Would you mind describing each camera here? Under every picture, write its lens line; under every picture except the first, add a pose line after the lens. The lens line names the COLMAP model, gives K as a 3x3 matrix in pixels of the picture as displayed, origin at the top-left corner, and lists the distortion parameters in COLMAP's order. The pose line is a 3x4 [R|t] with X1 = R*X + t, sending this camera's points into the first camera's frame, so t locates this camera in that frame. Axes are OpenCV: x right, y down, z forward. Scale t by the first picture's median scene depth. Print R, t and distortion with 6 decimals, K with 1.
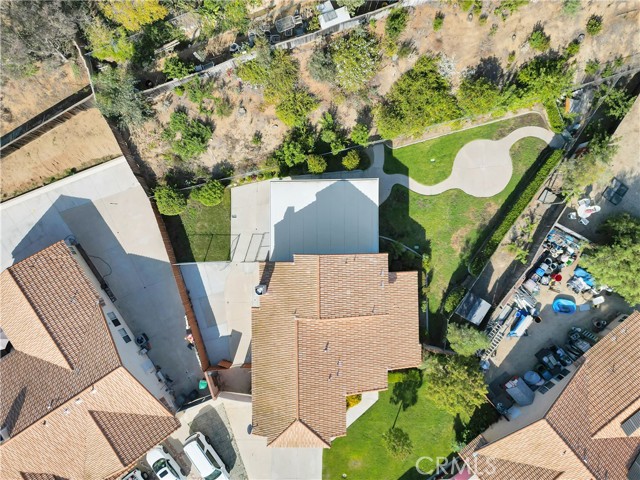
lens RADIAL K [[448.5, 0, 320.0], [0, 448.5, 240.0], [0, 0, 1]] dist [0.057234, -0.058026]
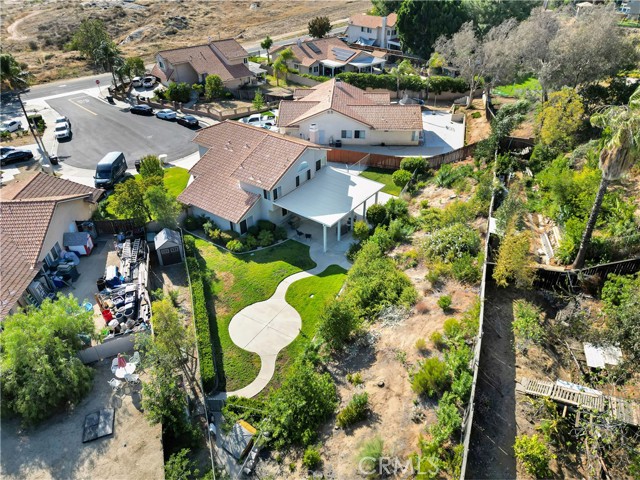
lens RADIAL K [[448.5, 0, 320.0], [0, 448.5, 240.0], [0, 0, 1]] dist [0.057234, -0.058026]
pose [[-0.605418, 0.475865, -0.637982, 0.741376], [-0.795393, -0.332925, 0.506468, -0.591864], [0.028610, 0.814072, 0.580059, 0.417371]]
